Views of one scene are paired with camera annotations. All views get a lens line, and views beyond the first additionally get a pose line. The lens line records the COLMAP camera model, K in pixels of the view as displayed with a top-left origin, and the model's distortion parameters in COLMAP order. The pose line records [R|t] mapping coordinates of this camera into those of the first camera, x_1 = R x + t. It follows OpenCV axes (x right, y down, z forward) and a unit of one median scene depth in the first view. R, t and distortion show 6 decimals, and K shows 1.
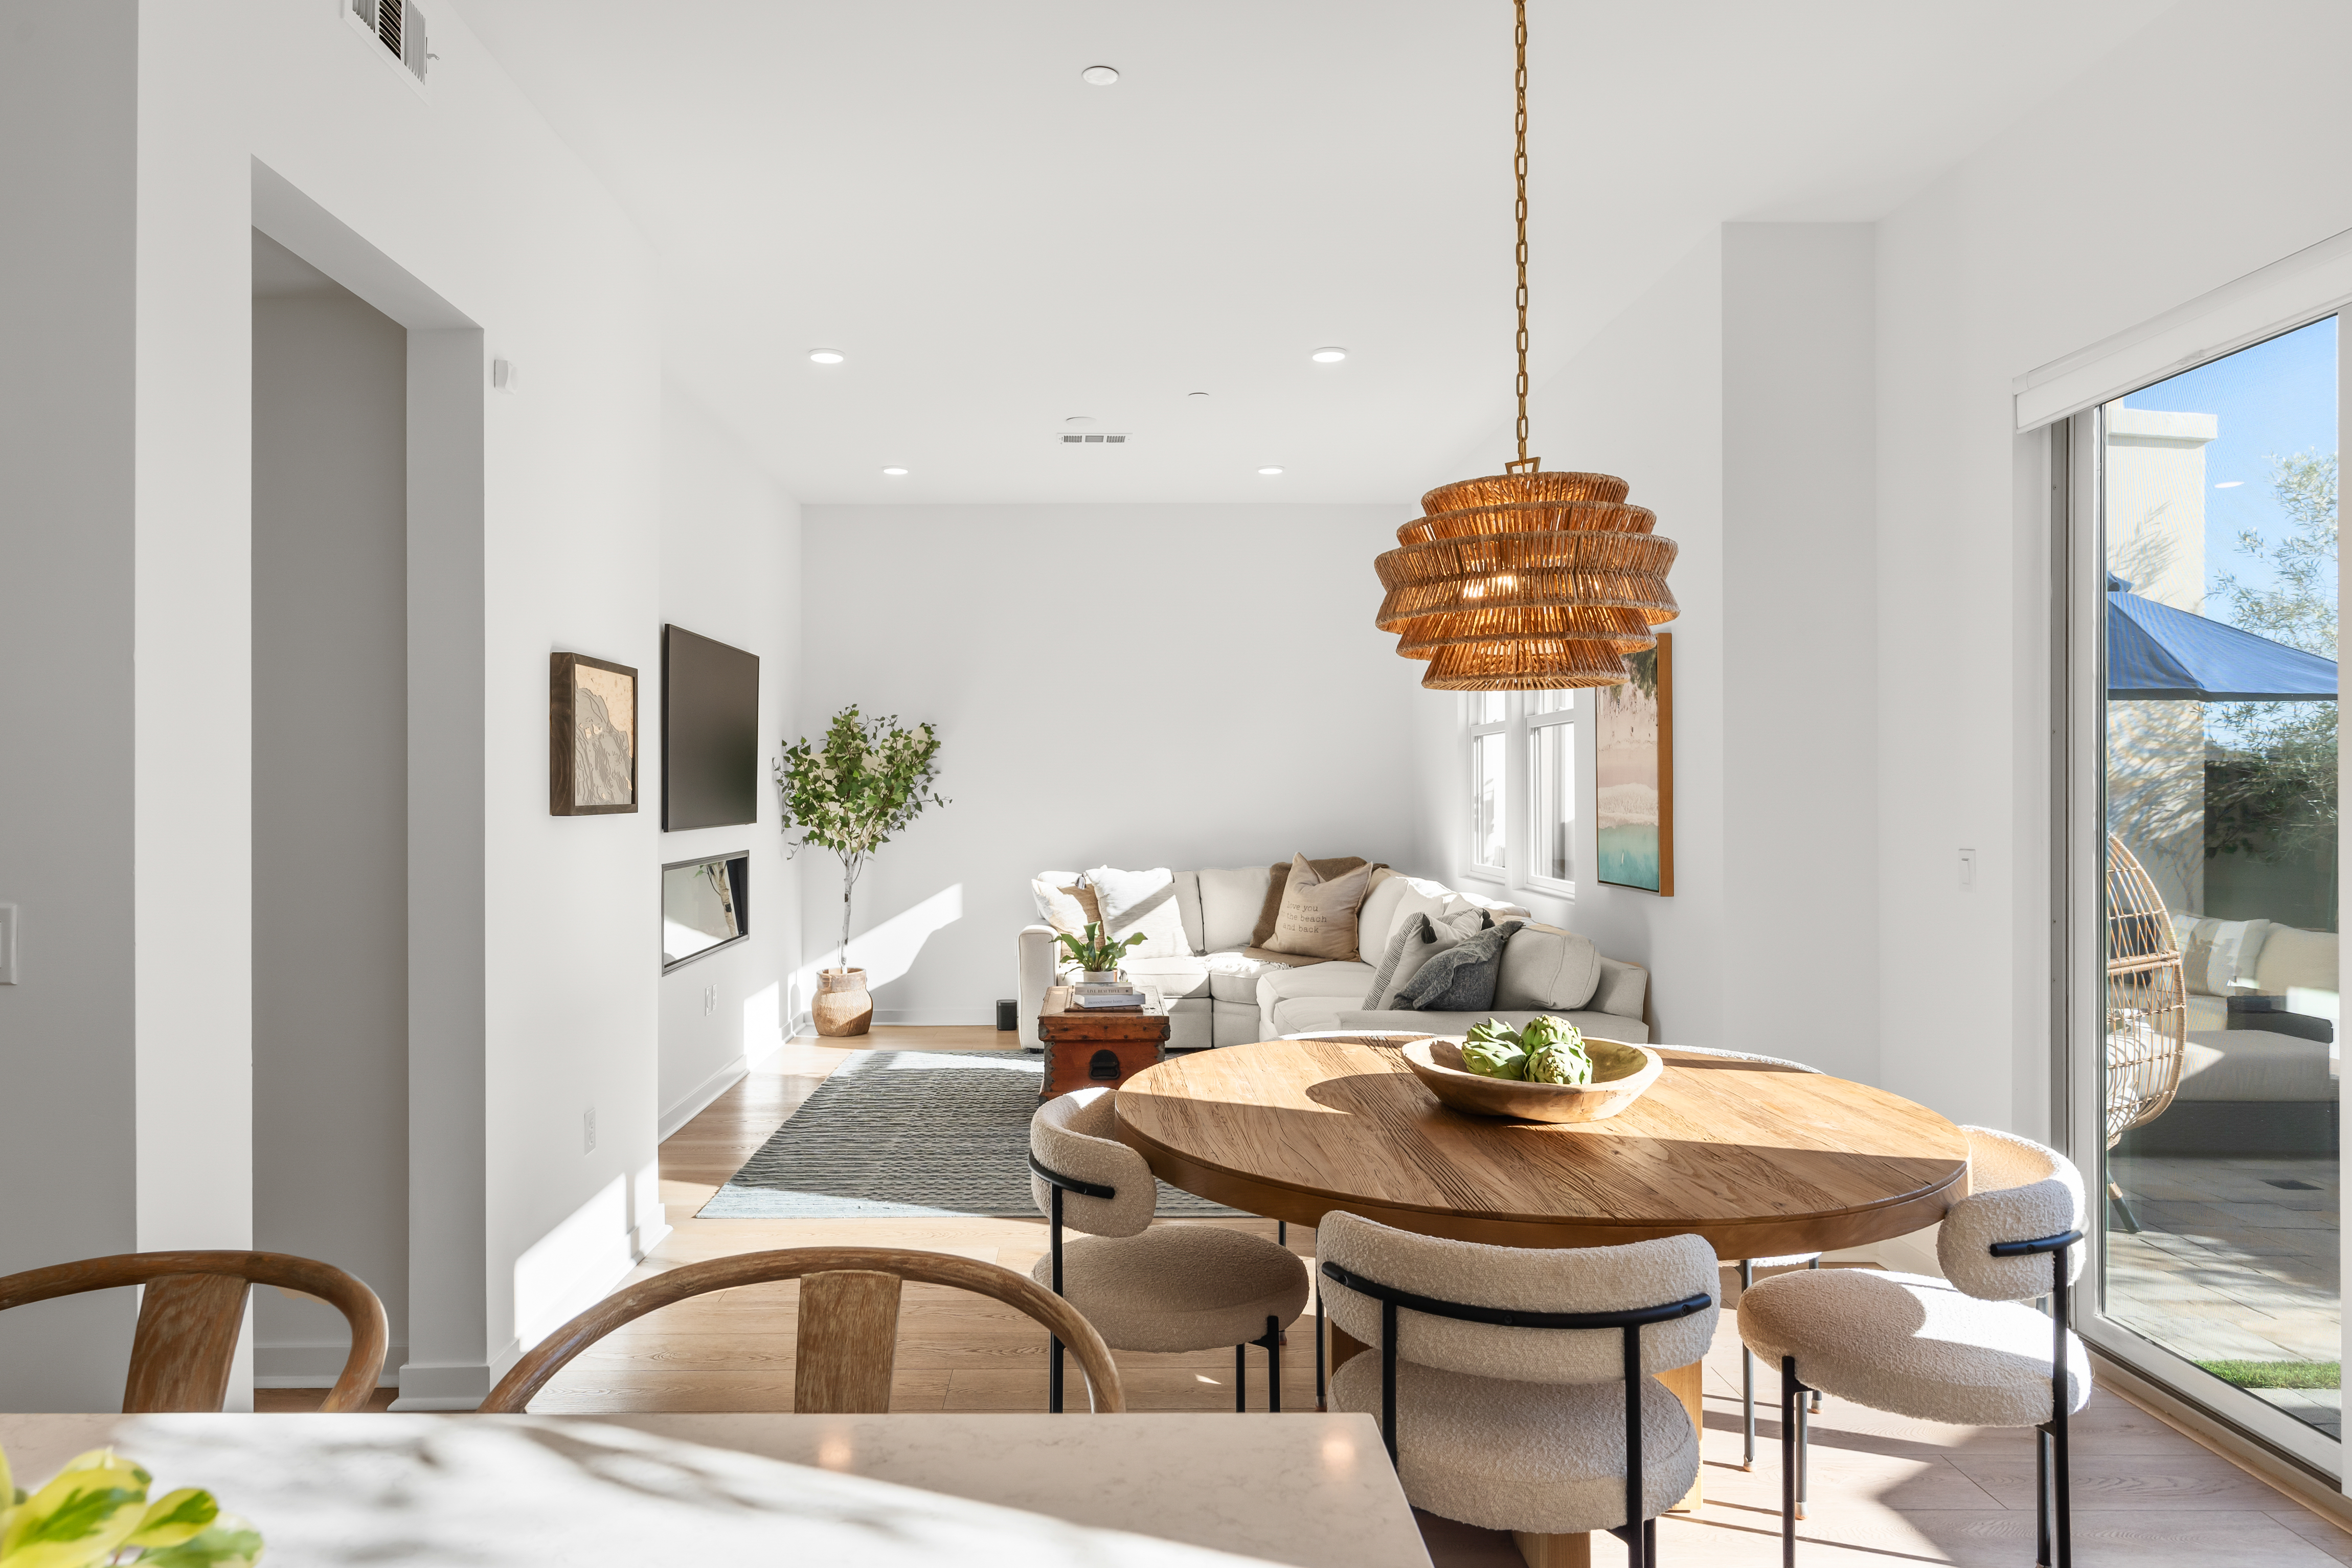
lens RADIAL K [[1480.6, 0, 1104.3], [0, 1480.6, 784.0], [0, 0, 1]] dist [-0.001499, 0.002450]
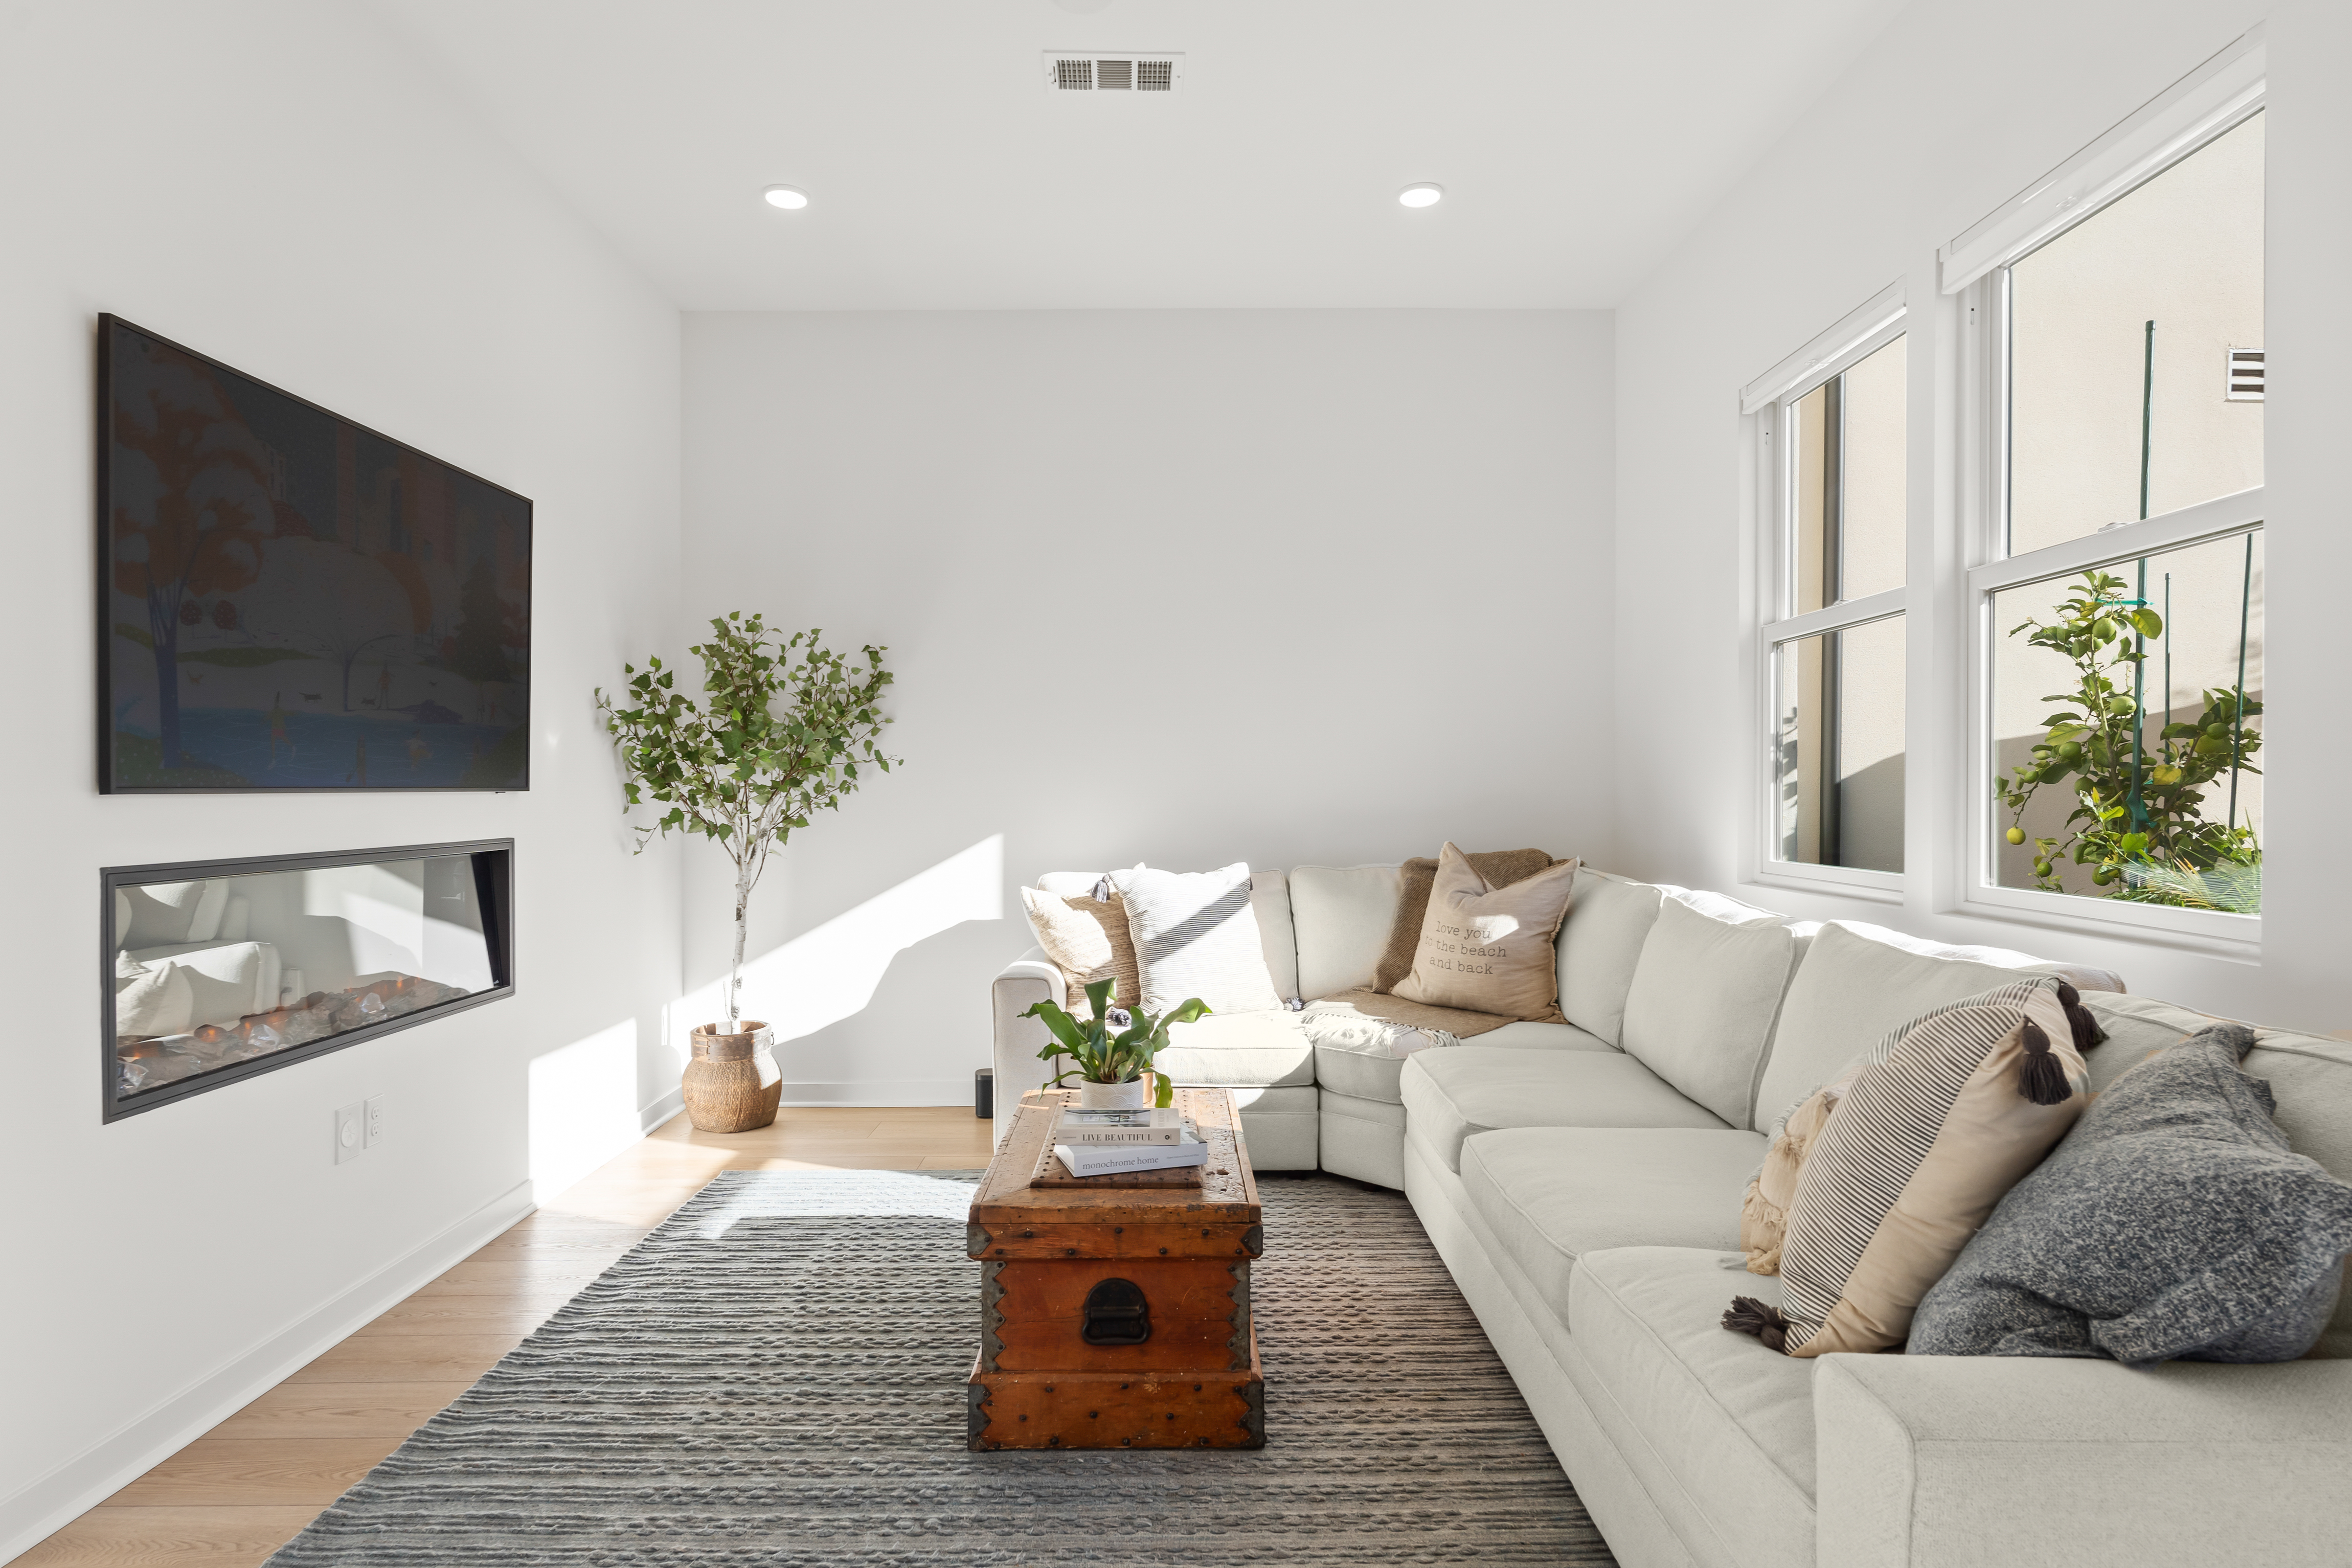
lens RADIAL K [[1303.1, 0, 1176.0], [0, 1303.1, 784.0], [0, 0, 1]] dist [0.002074, 0.000279]
pose [[0.999986, -0.000916, 0.005220, 0.012188], [0.000922, 0.999999, -0.001187, 0.022256], [-0.005219, 0.001191, 0.999986, 0.448007]]
